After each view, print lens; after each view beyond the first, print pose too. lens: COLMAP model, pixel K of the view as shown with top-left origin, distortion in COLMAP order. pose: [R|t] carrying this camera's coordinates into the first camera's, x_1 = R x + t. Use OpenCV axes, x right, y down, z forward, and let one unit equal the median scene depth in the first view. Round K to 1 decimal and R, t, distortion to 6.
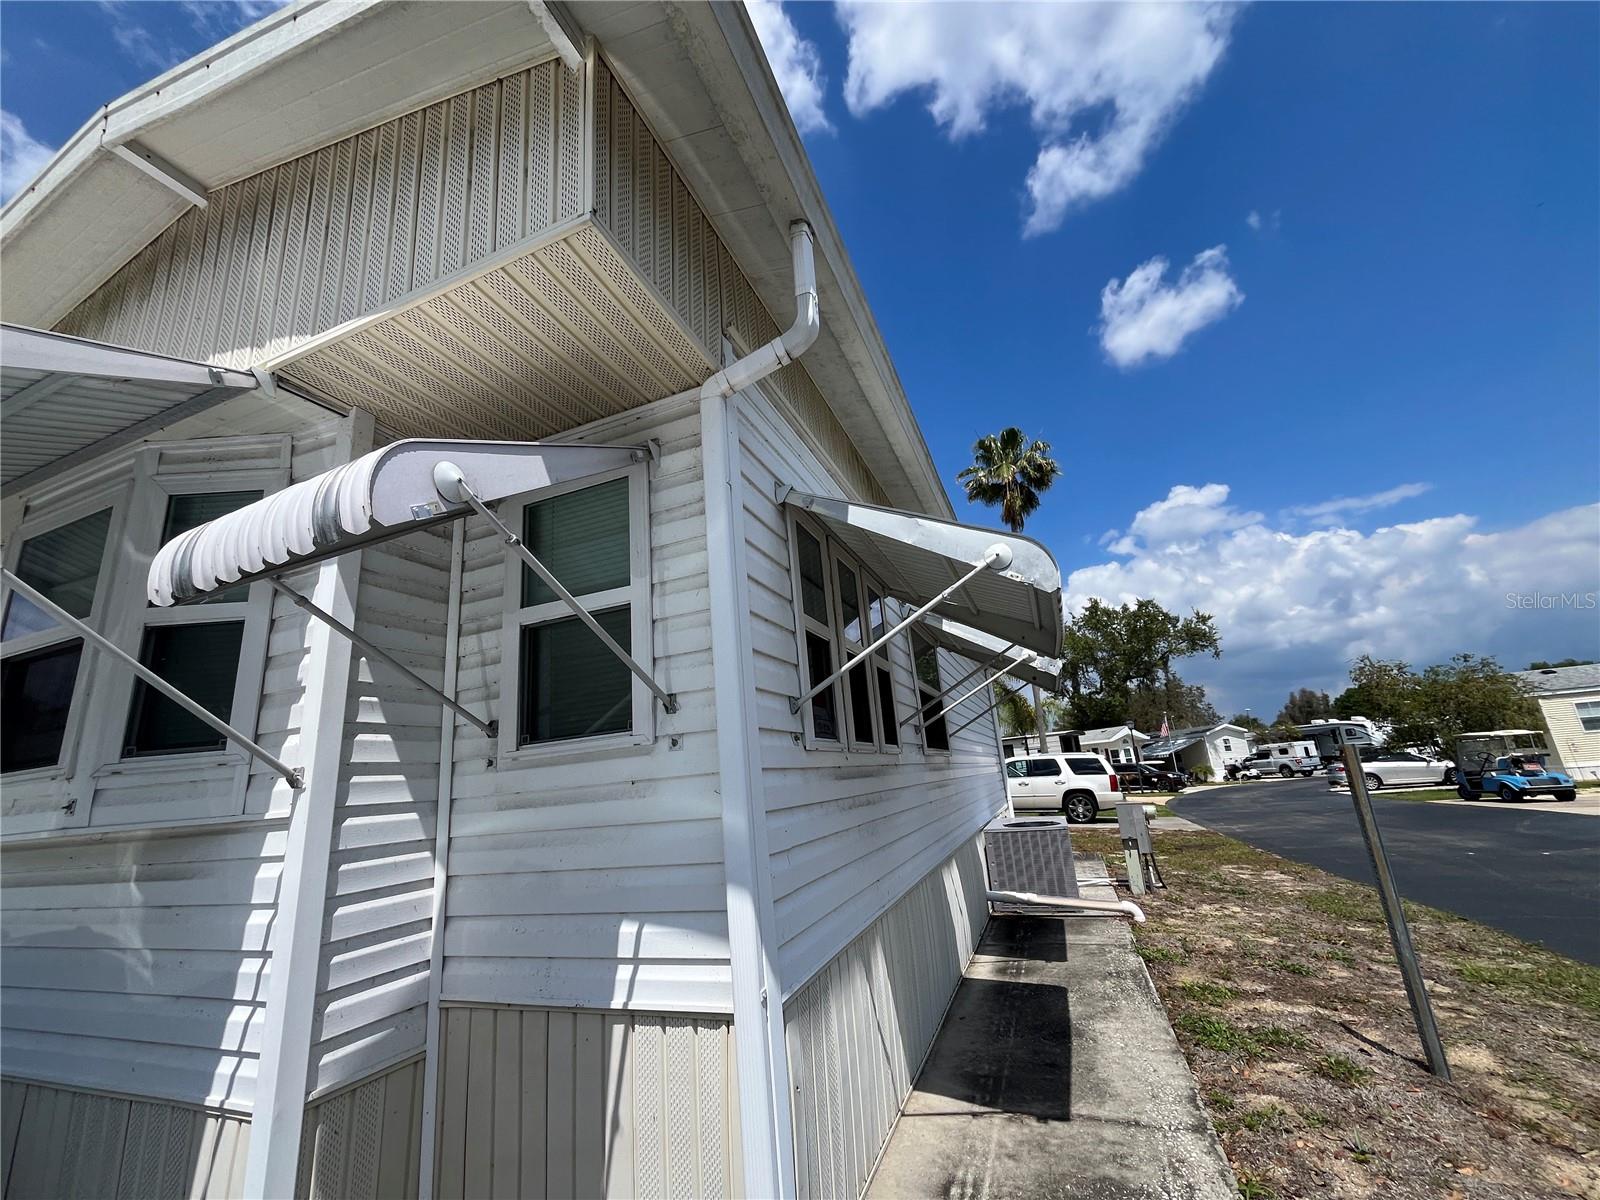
lens RADIAL K [[645.5, 0, 794.0], [0, 645.5, 609.7], [0, 0, 1]] dist [-0.003452, 0.000375]
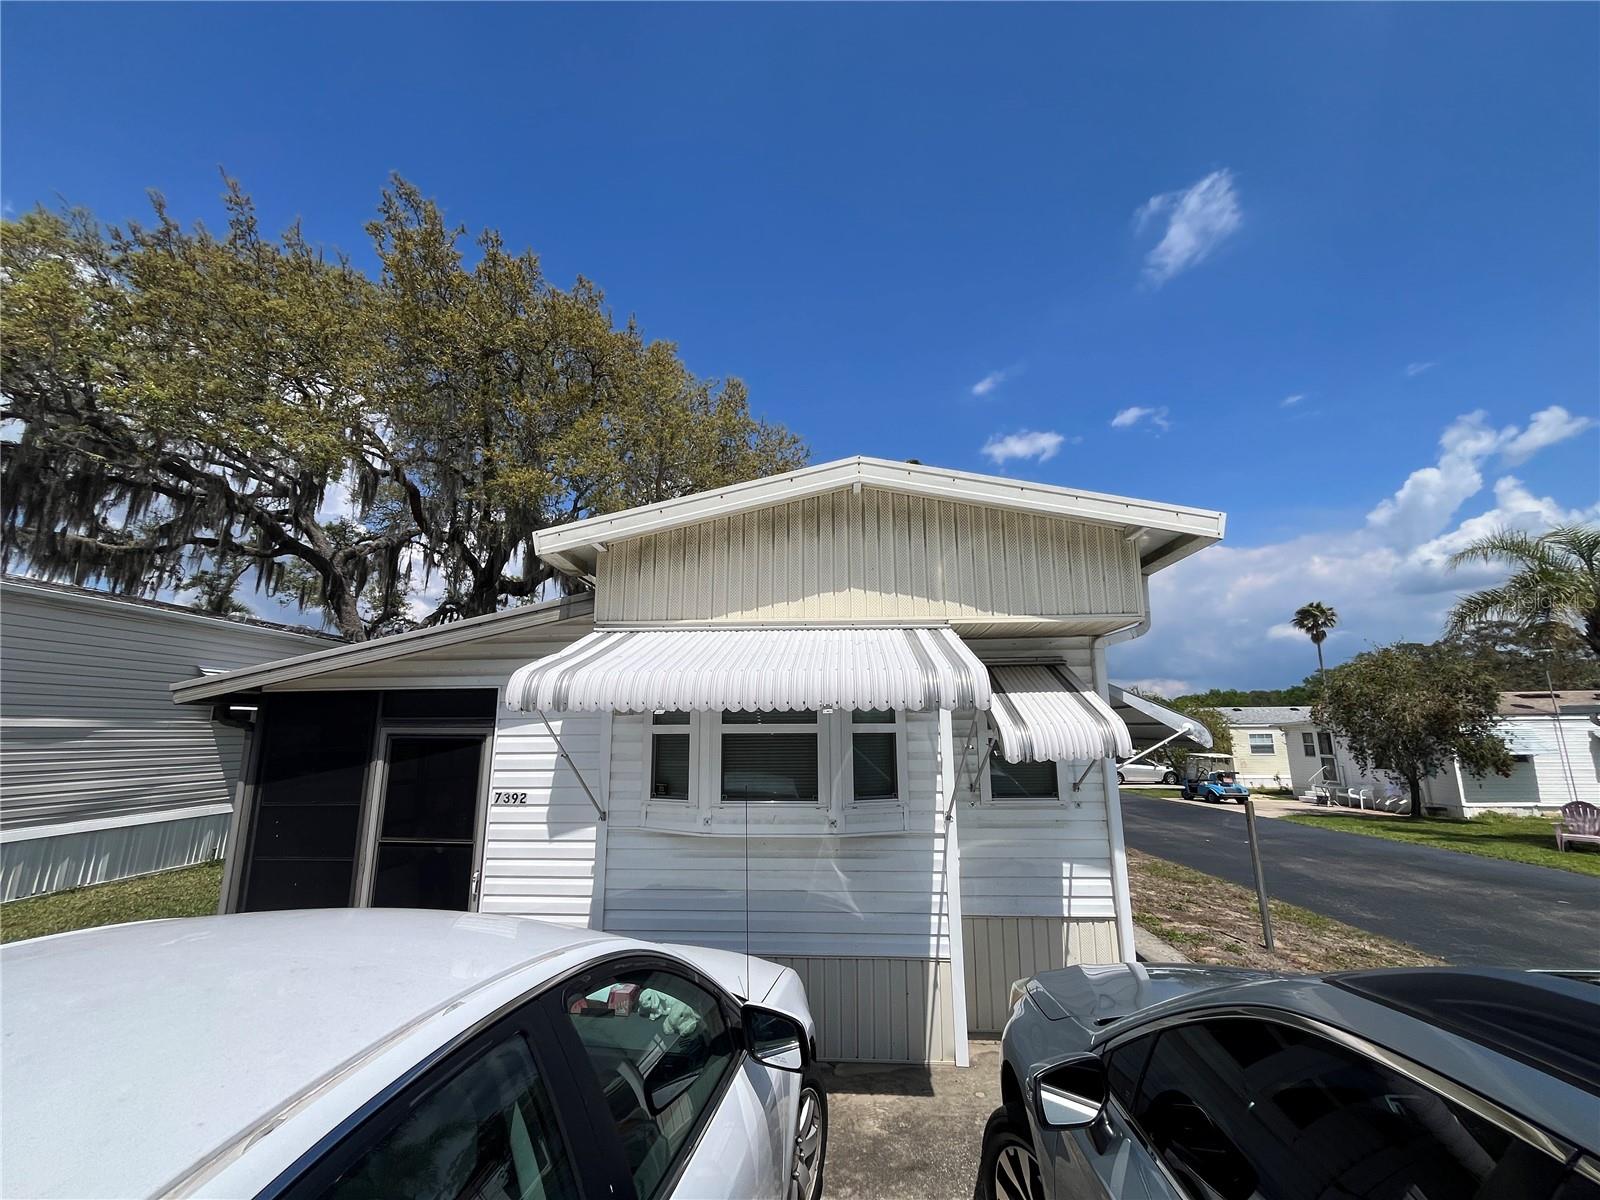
lens RADIAL K [[645.5, 0, 799.7], [0, 645.5, 604.9], [0, 0, 1]] dist [-0.003452, 0.000375]
pose [[0.950963, 0.131690, 0.279869, -1.326866], [-0.146745, 0.988609, 0.033440, -0.305663], [-0.272278, -0.072869, 0.959456, -0.627783]]
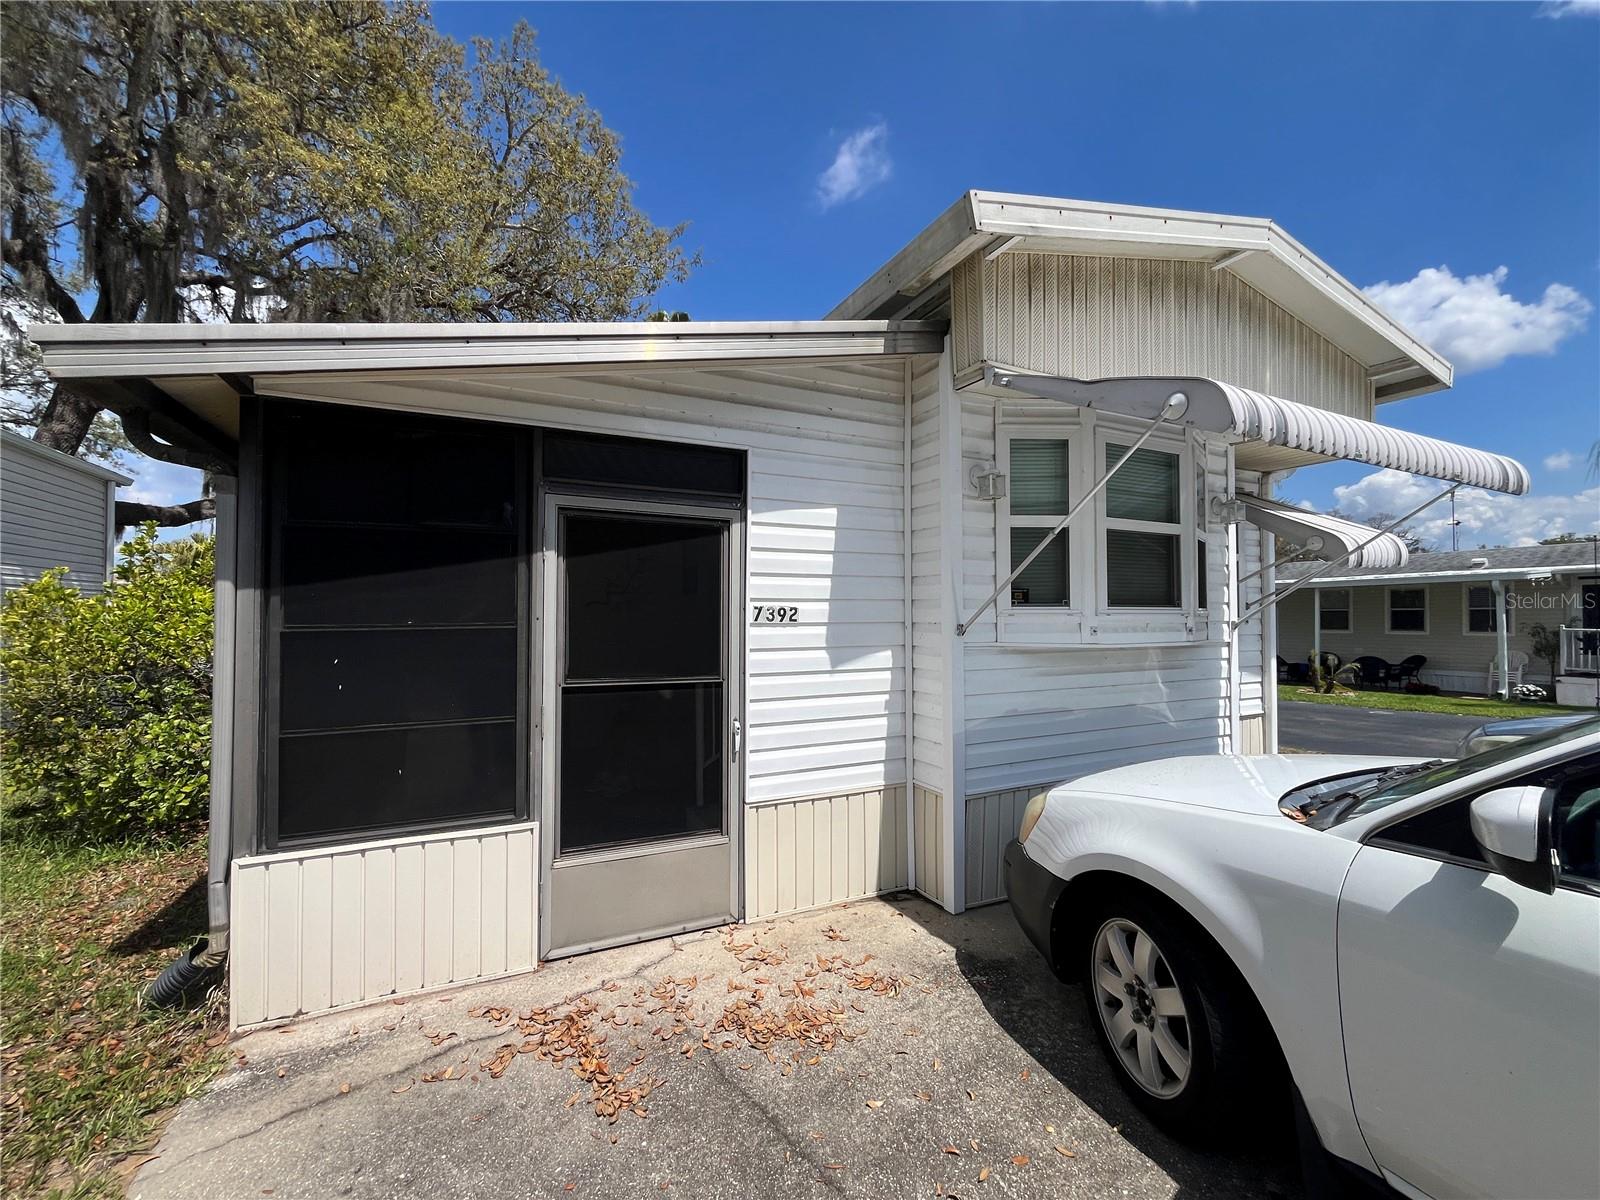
lens RADIAL K [[645.5, 0, 806.6], [0, 645.5, 604.1], [0, 0, 1]] dist [-0.003452, 0.000375]
pose [[0.675437, 0.095042, 0.731267, -2.318602], [-0.241689, 0.965416, 0.097762, 0.223232], [-0.696686, -0.242772, 0.675048, 0.362254]]
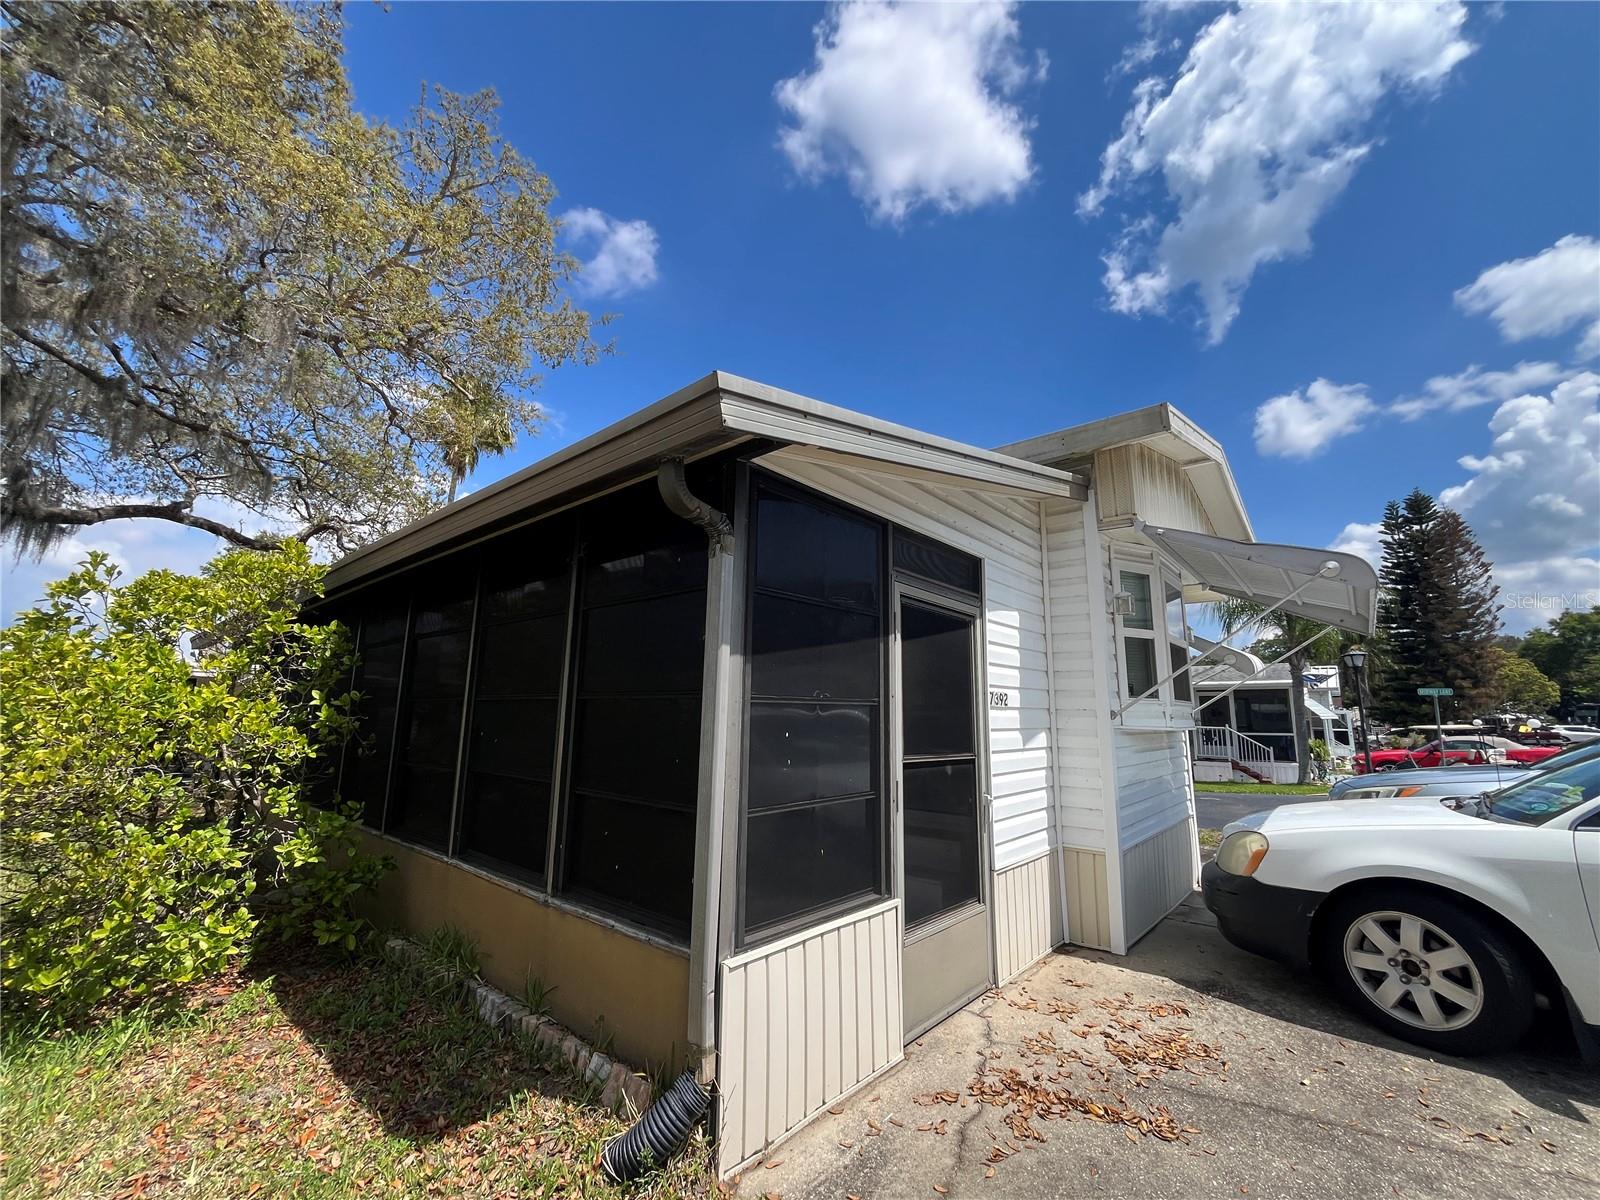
lens RADIAL K [[645.5, 0, 809.0], [0, 645.5, 601.0], [0, 0, 1]] dist [-0.003452, 0.000375]
pose [[0.323214, 0.245456, 0.913939, -2.911099], [-0.285262, 0.946124, -0.153218, 0.492140], [-0.902307, -0.211190, 0.375820, 1.071070]]
